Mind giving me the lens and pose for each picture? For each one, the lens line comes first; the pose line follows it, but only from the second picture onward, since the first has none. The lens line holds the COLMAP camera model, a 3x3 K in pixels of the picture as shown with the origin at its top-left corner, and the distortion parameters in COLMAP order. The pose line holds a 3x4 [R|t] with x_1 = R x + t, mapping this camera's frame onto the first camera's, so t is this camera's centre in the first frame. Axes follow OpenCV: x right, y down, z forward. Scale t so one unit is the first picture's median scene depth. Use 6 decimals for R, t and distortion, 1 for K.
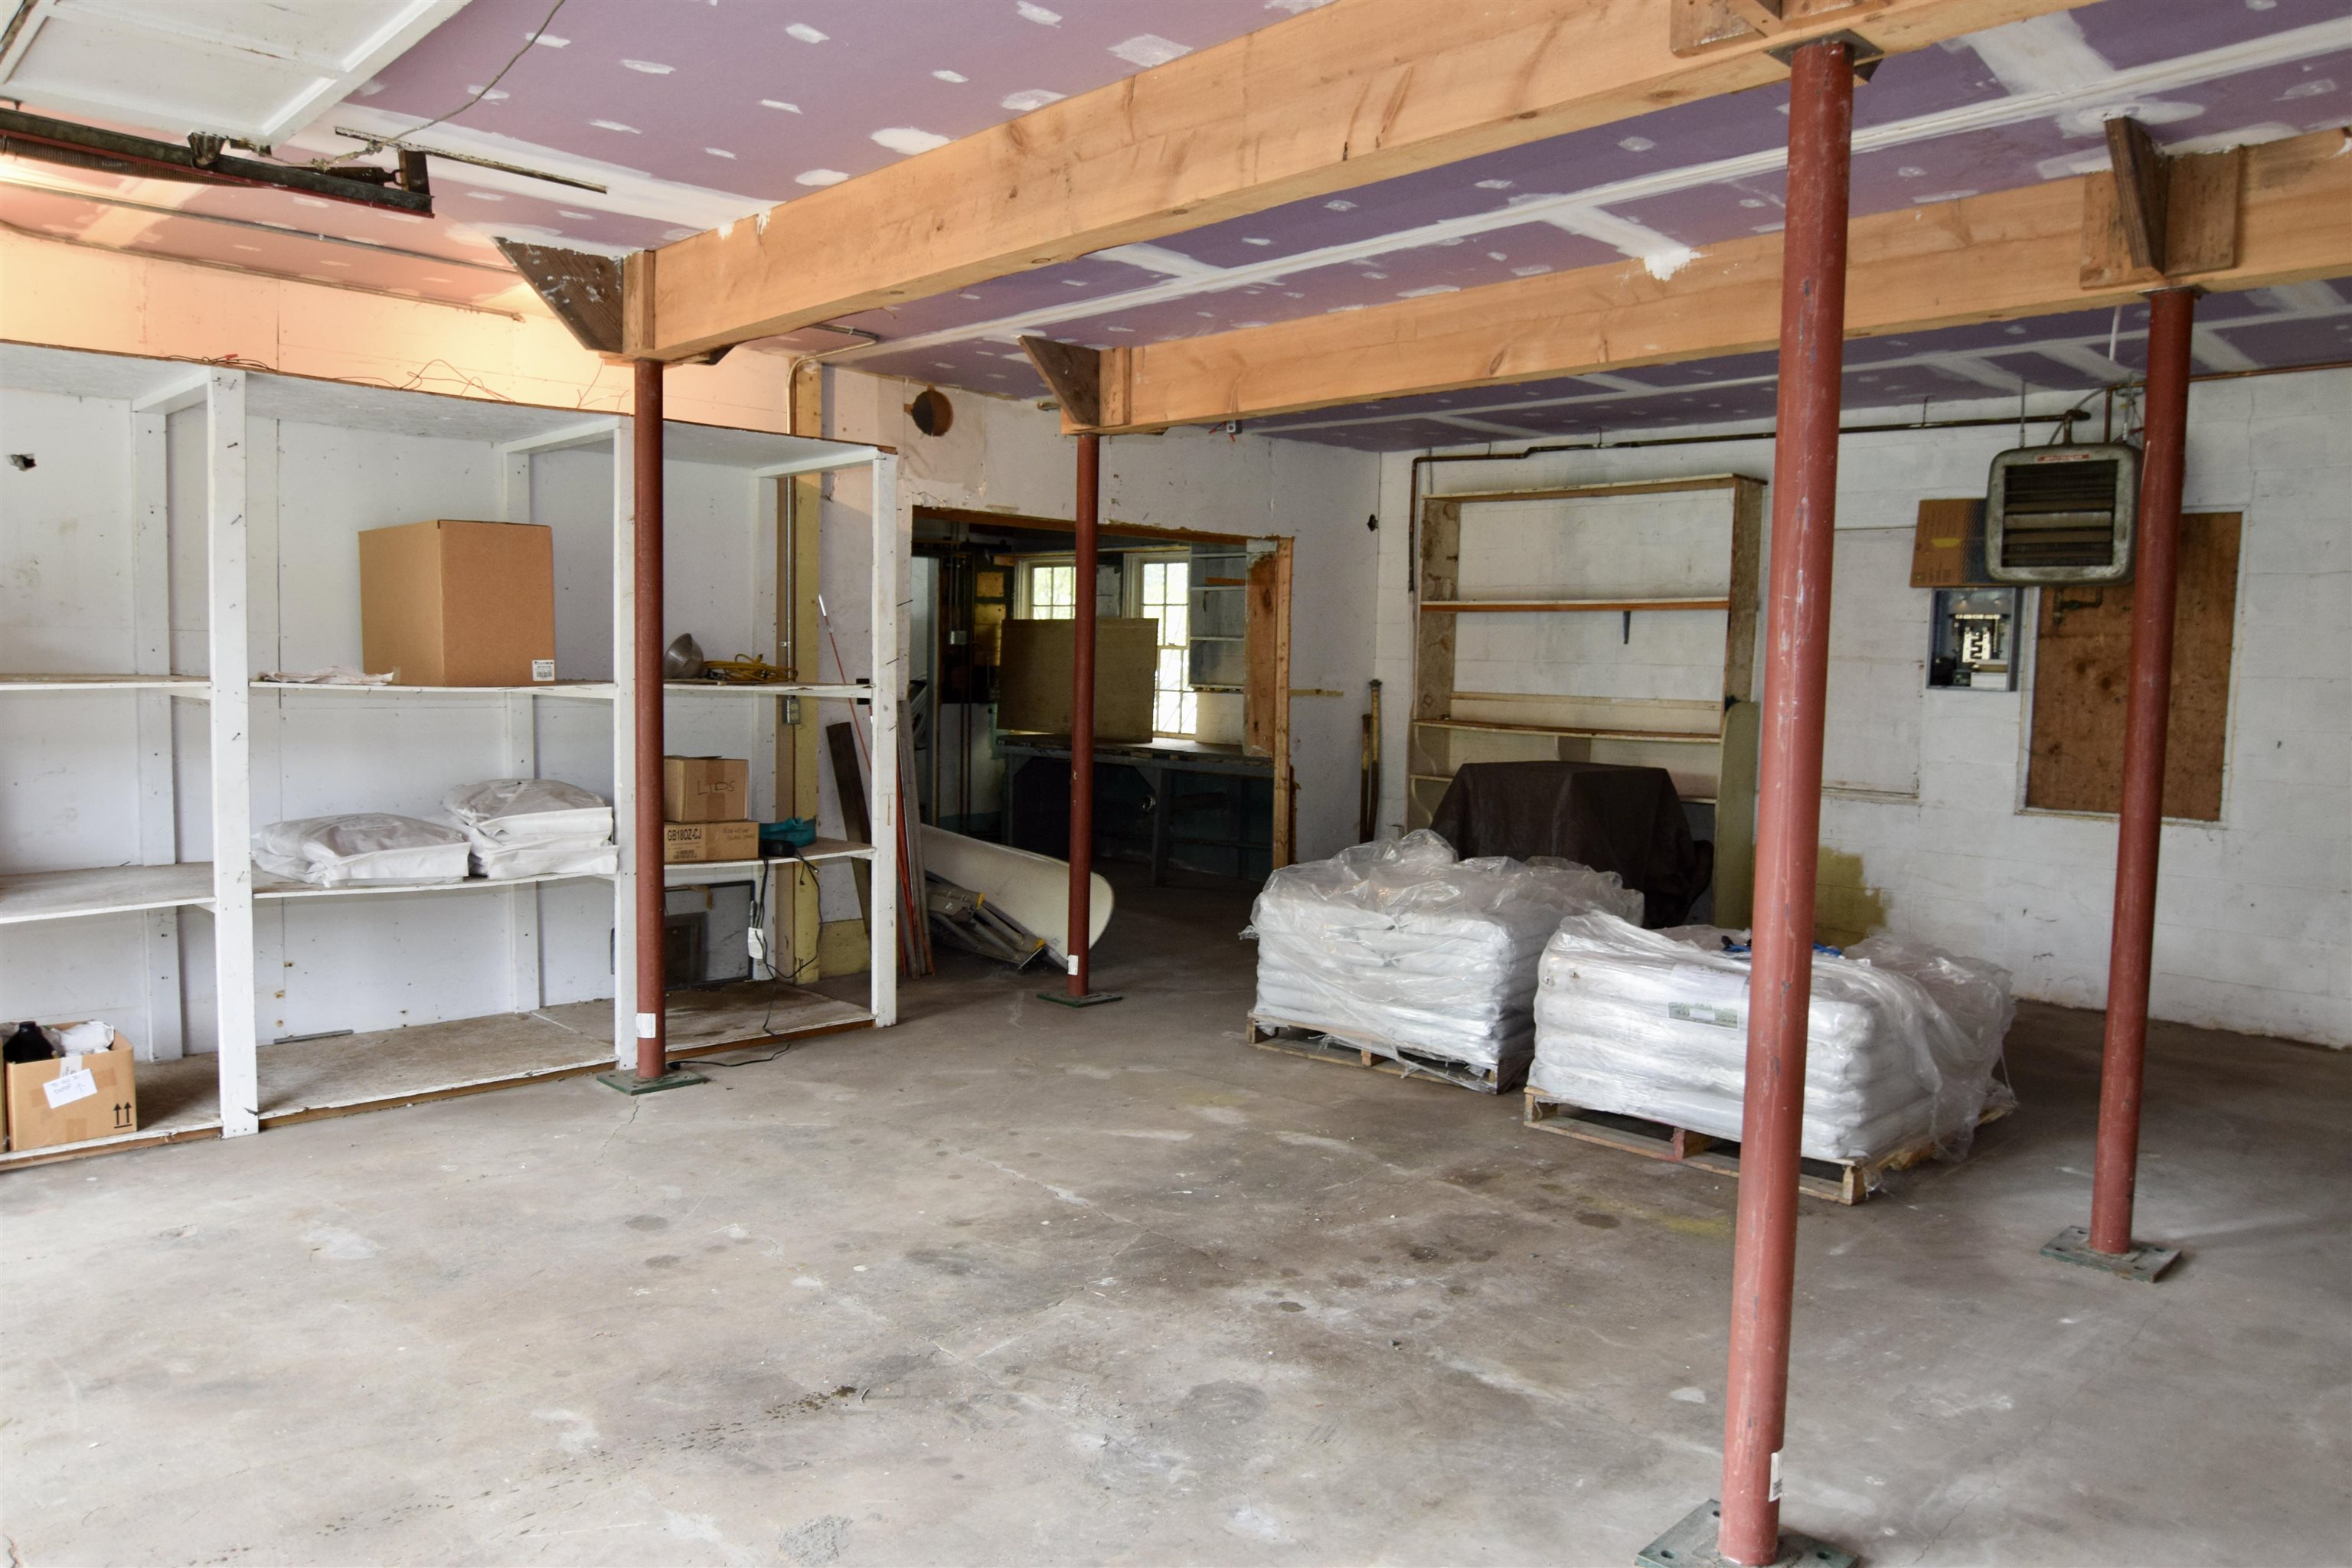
lens RADIAL K [[1600.2, 0, 1181.2], [0, 1600.2, 784.7], [0, 0, 1]] dist [-0.031031, 0.002669]
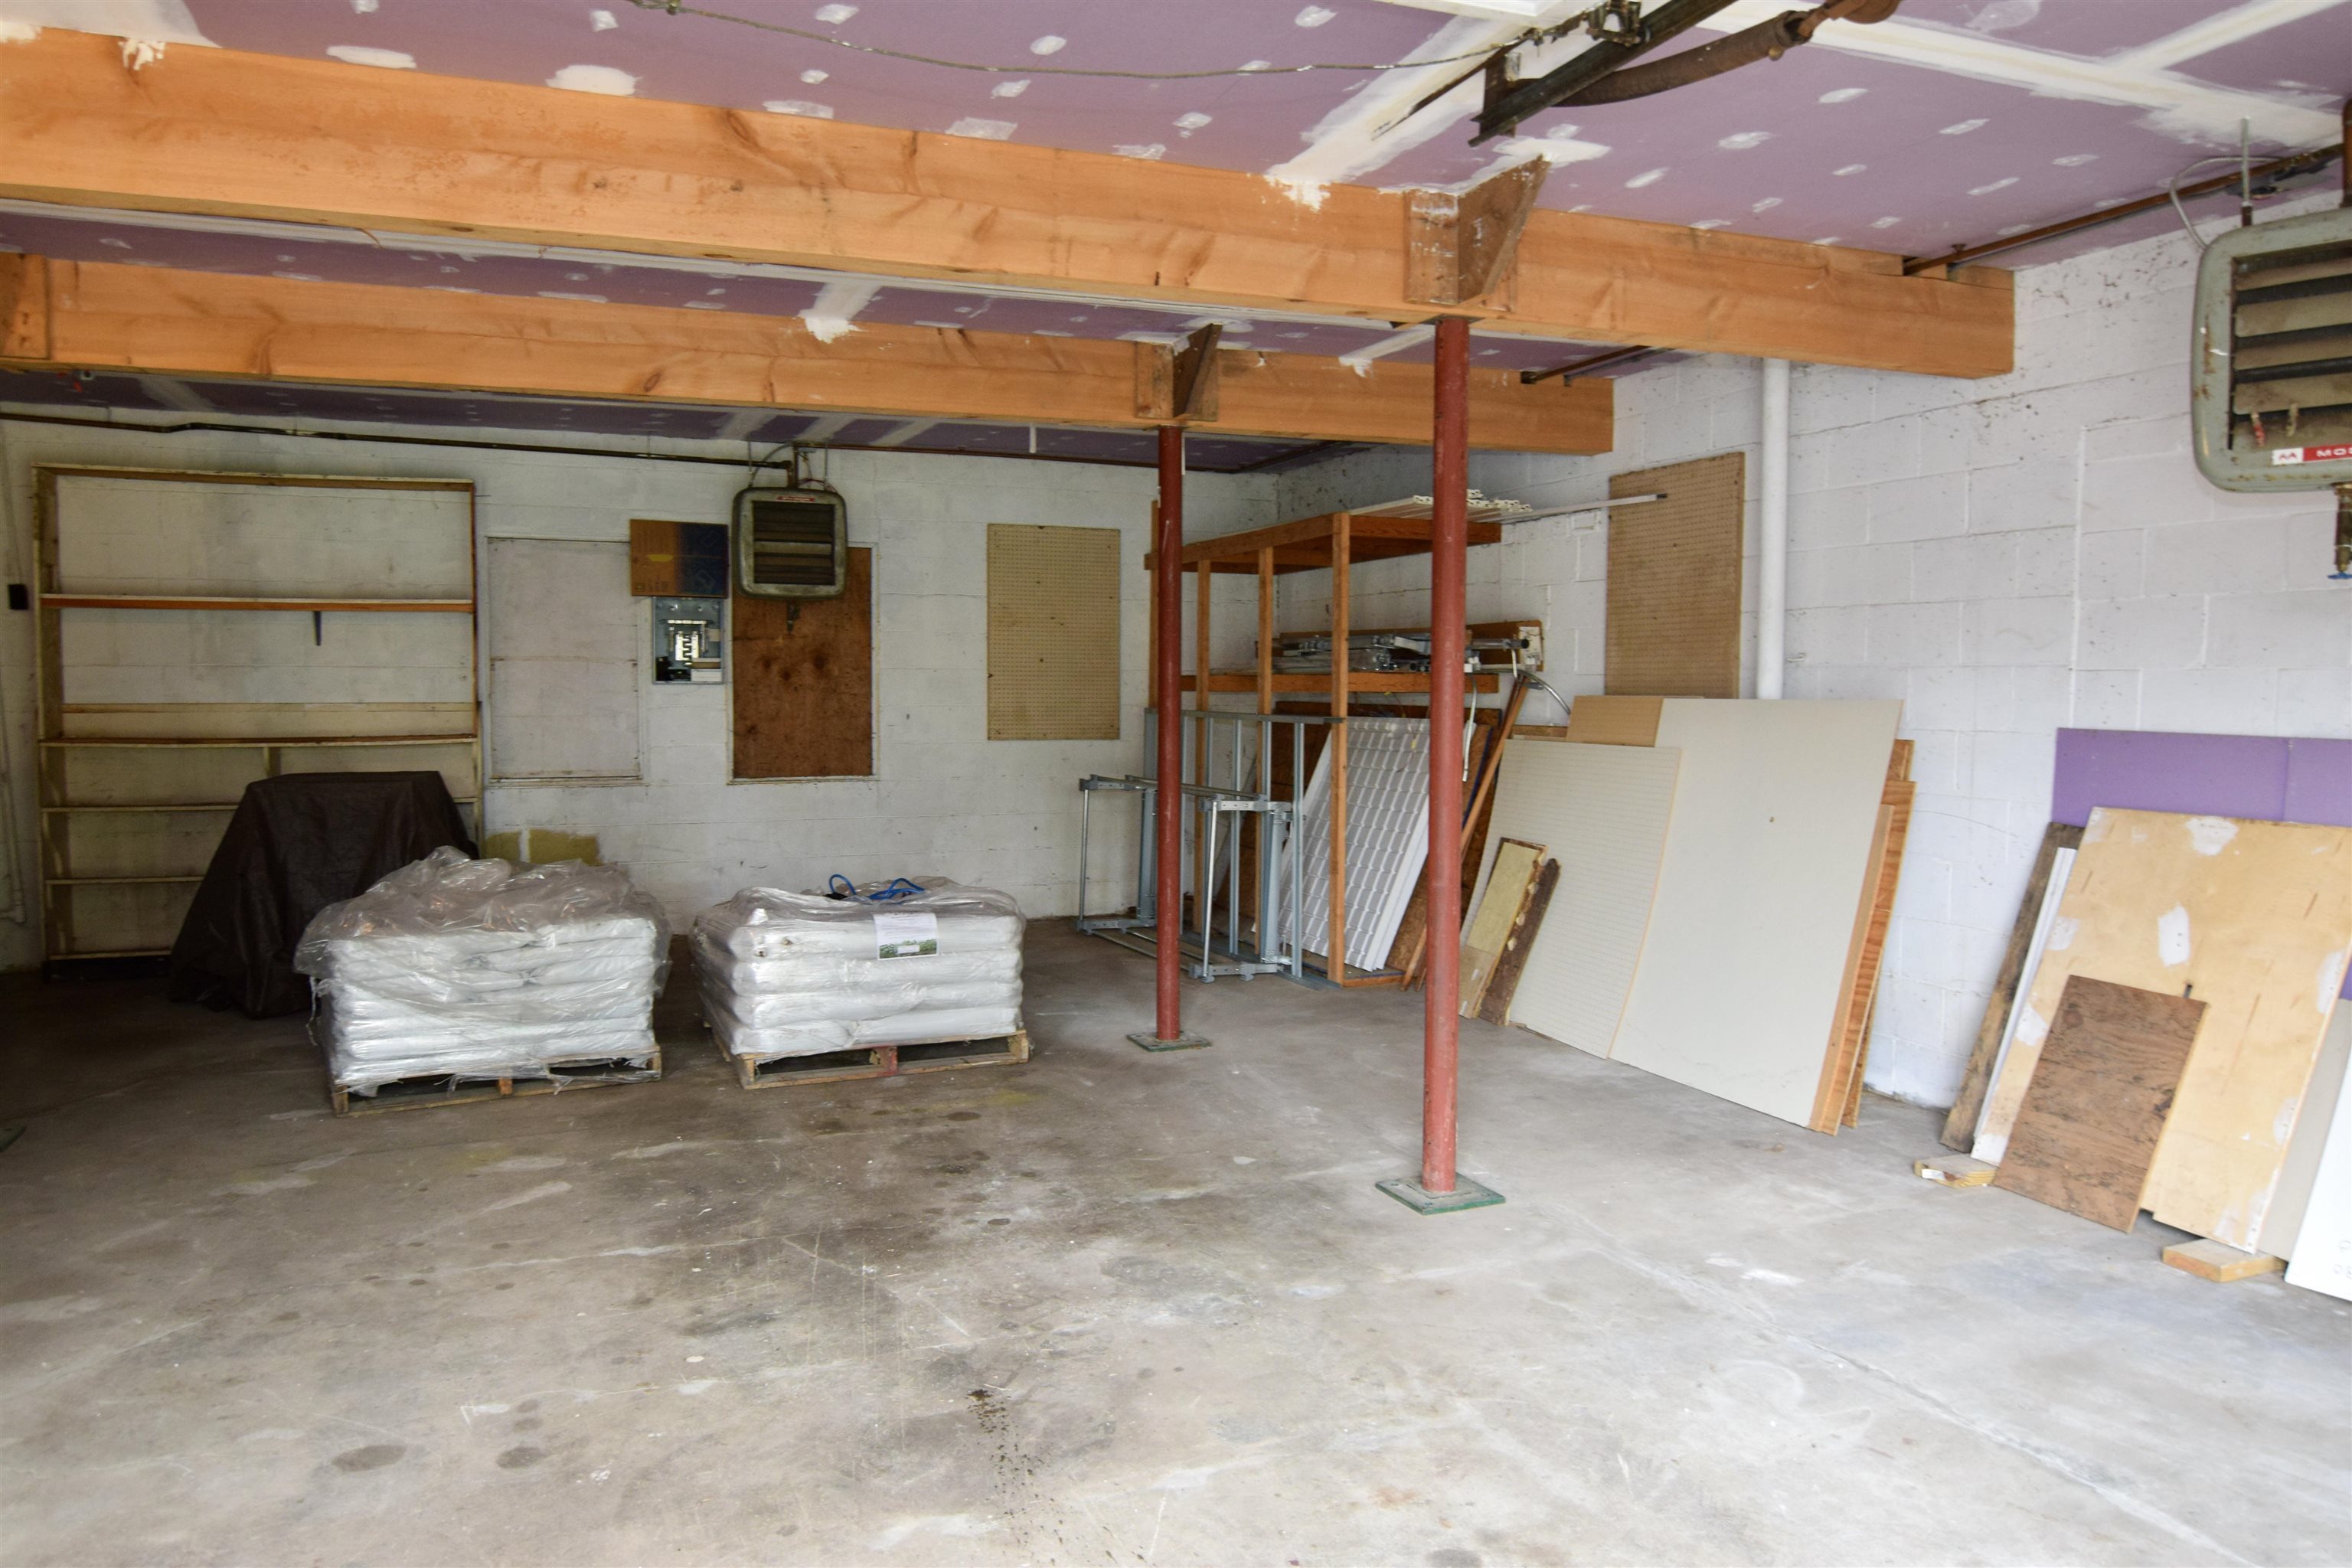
lens RADIAL K [[1600.2, 0, 1181.2], [0, 1600.2, 784.7], [0, 0, 1]] dist [-0.031031, 0.002669]
pose [[0.382726, -0.081774, 0.920236, -0.674836], [0.077132, 0.995426, 0.056376, -0.034196], [-0.920637, 0.049403, 0.387282, 0.296501]]
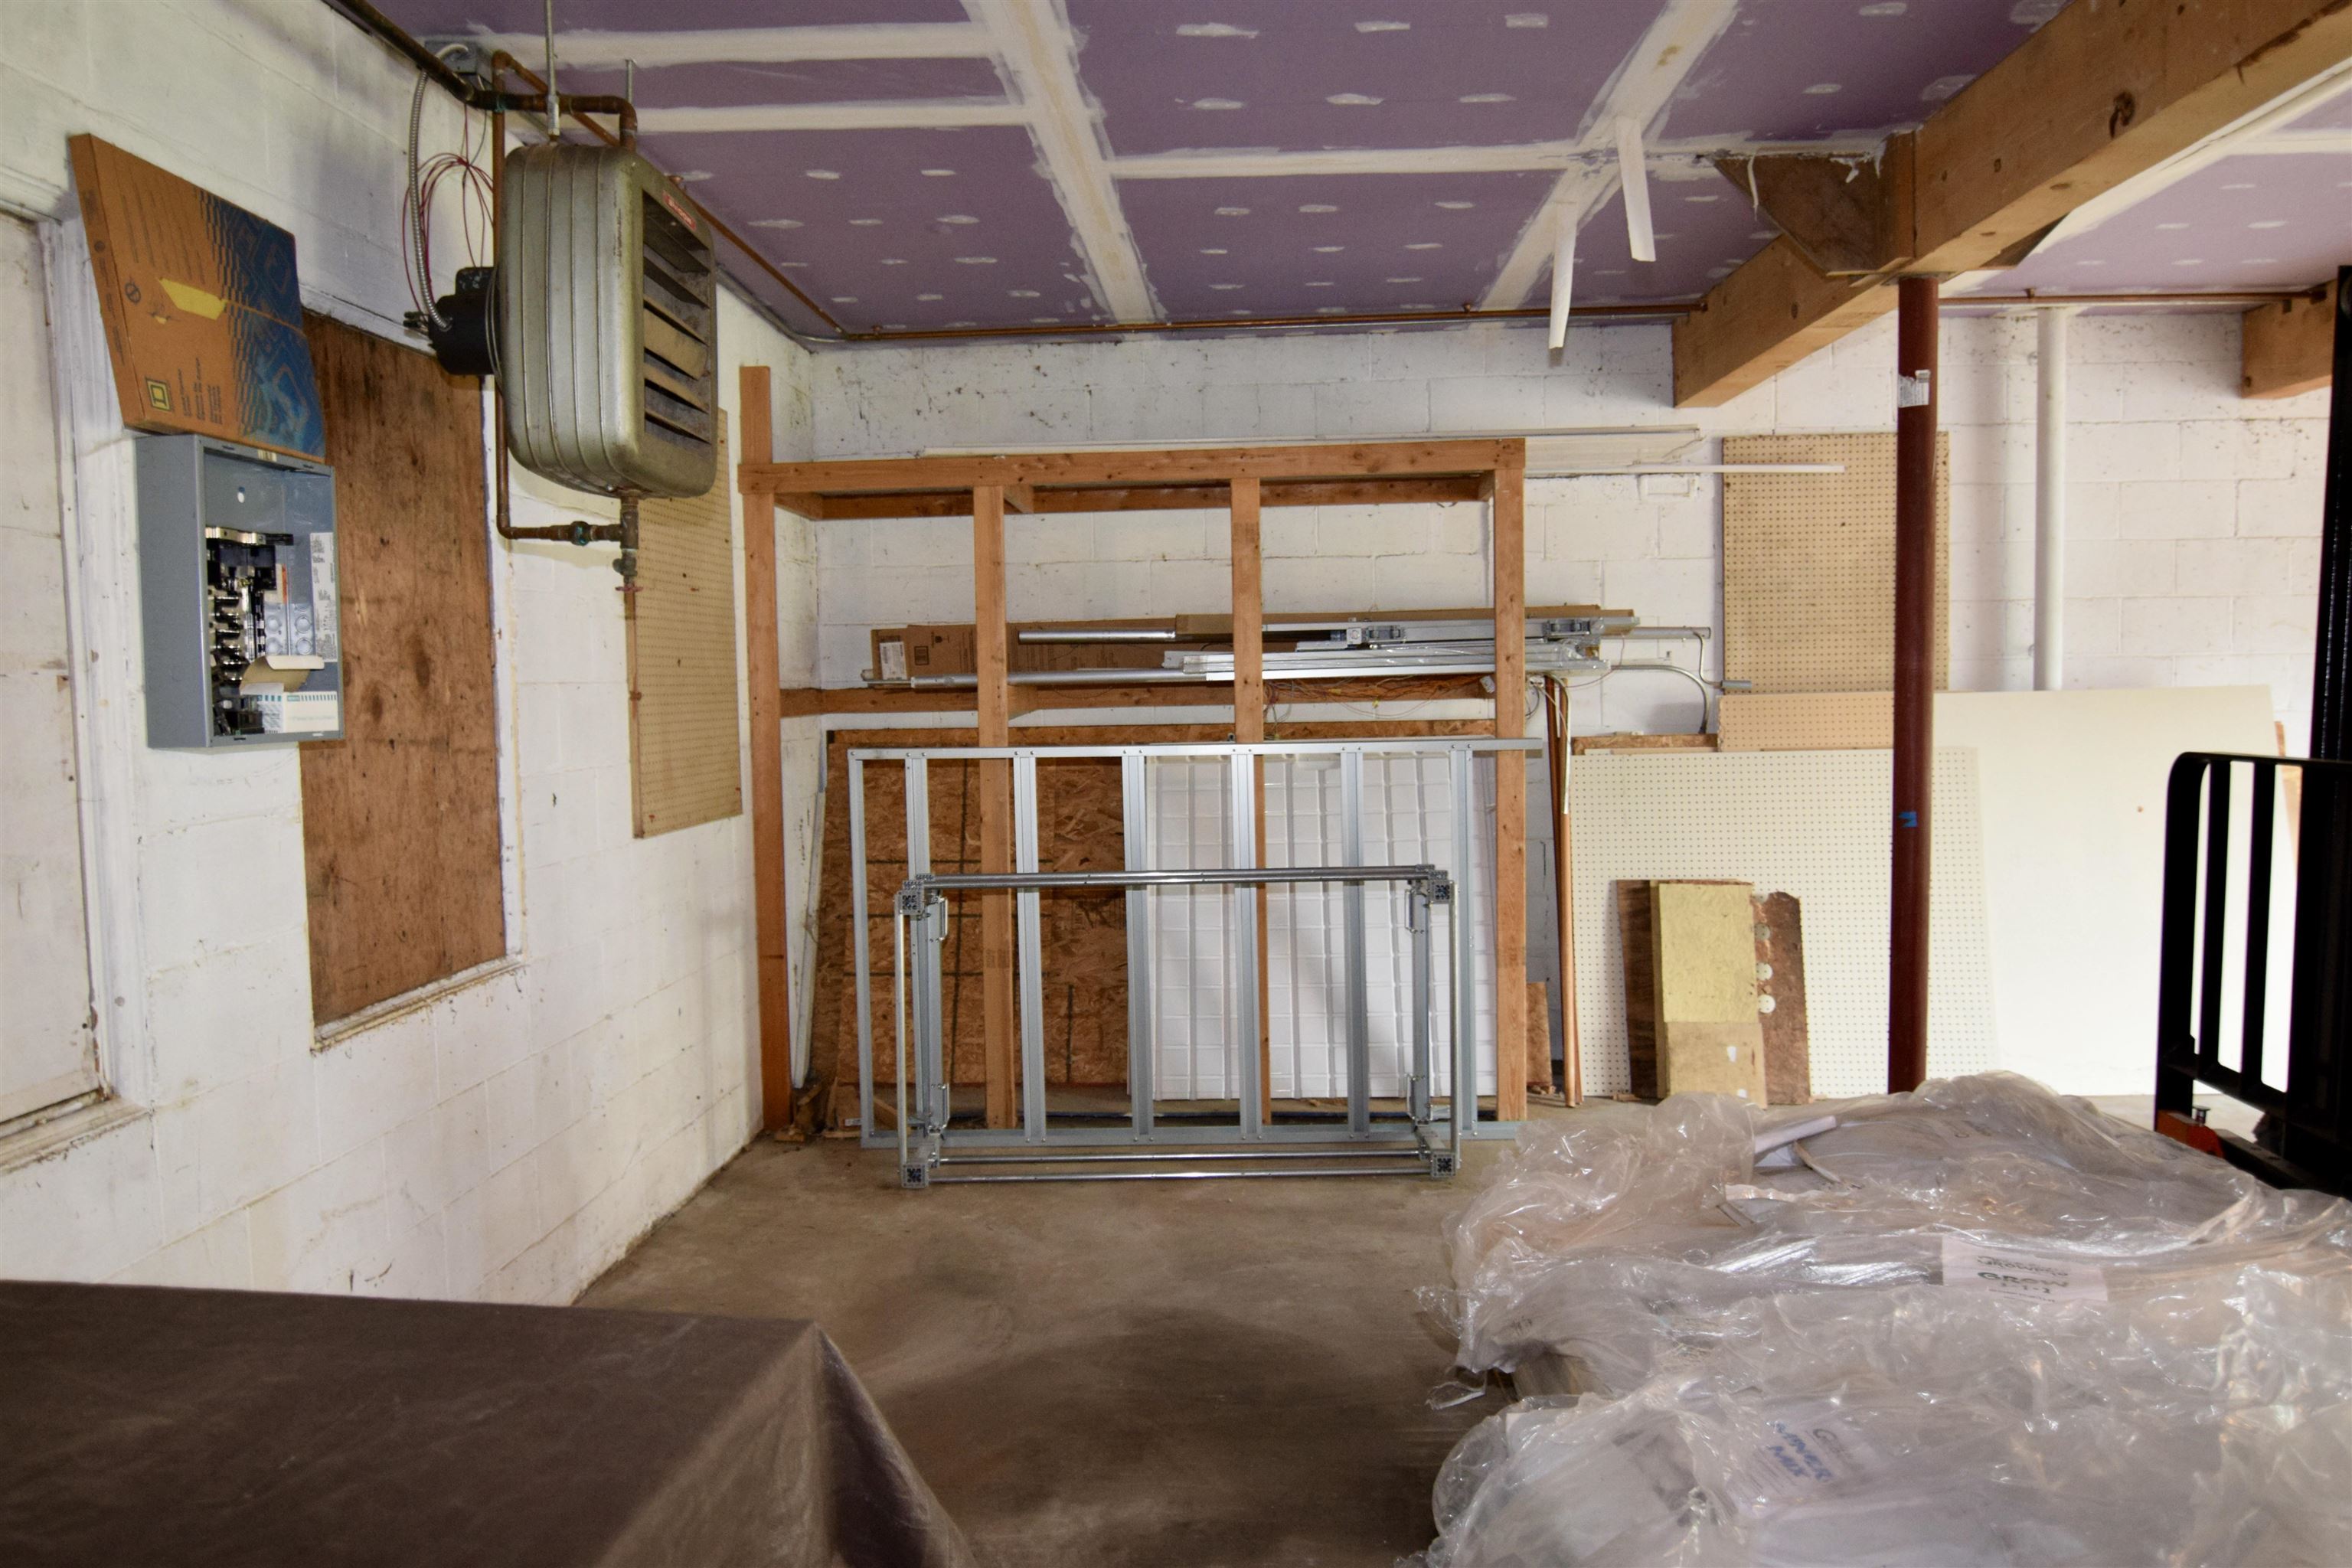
lens RADIAL K [[1600.2, 0, 1181.2], [0, 1600.2, 784.7], [0, 0, 1]] dist [-0.031031, 0.002669]
pose [[-0.674325, -0.059041, 0.736070, 0.144226], [0.062170, 0.988720, 0.136261, -0.124291], [-0.735813, 0.137646, -0.663049, 1.576067]]
